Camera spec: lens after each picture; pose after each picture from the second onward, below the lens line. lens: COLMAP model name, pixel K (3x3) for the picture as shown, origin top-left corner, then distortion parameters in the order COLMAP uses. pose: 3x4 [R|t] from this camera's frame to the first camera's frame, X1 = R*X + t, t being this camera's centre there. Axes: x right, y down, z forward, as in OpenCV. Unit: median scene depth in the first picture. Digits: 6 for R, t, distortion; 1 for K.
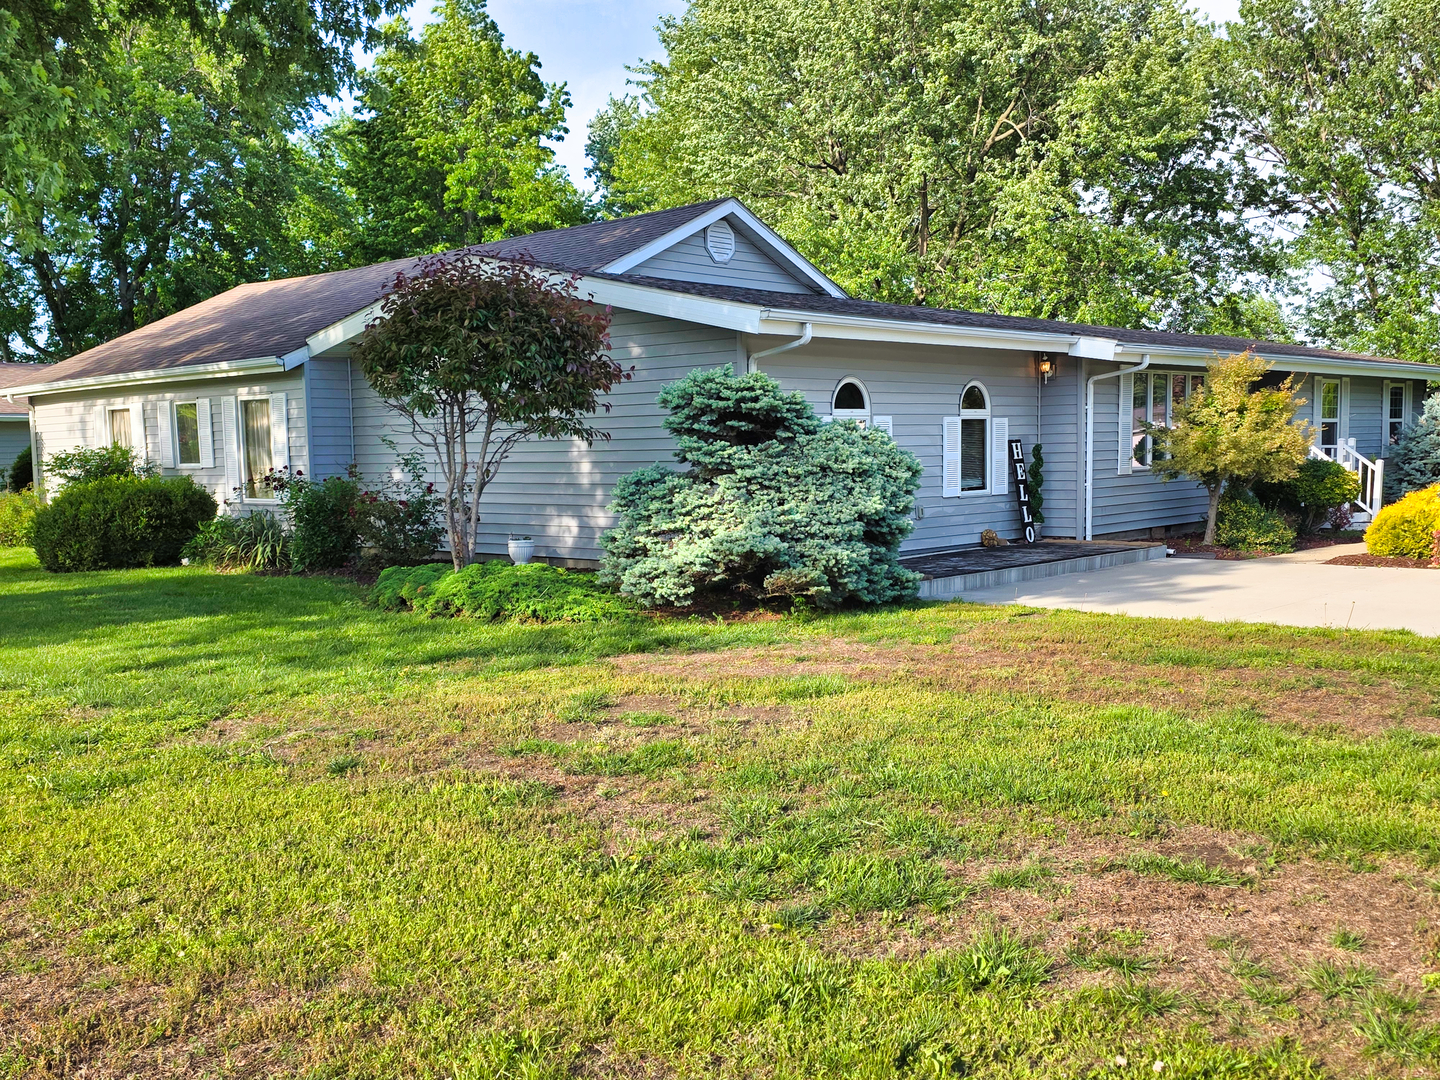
lens RADIAL K [[1392.4, 0, 720.0], [0, 1392.4, 540.0], [0, 0, 1]] dist [0.005557, -0.004612]
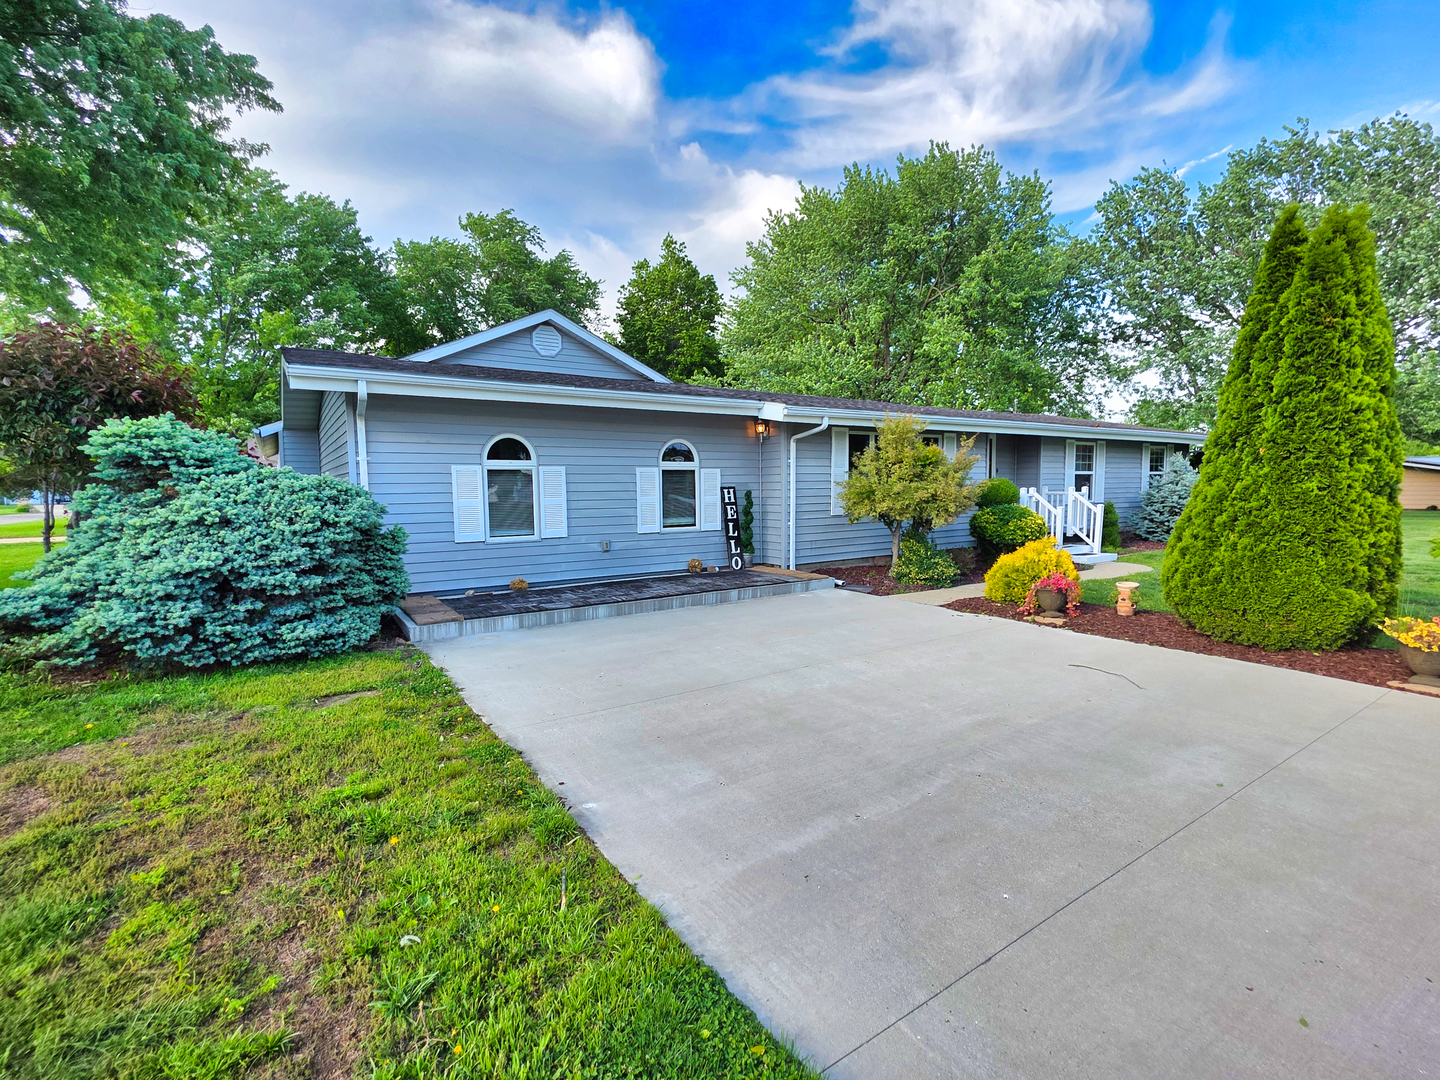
lens RADIAL K [[728.2, 0, 677.1], [0, 728.2, 503.7], [0, 0, 1]] dist [0.003502, 0.000124]
pose [[0.977853, 0.015225, -0.208737, 0.305091], [-0.023565, 0.999018, -0.037526, -0.031246], [0.207961, 0.041614, 0.977252, 0.355665]]
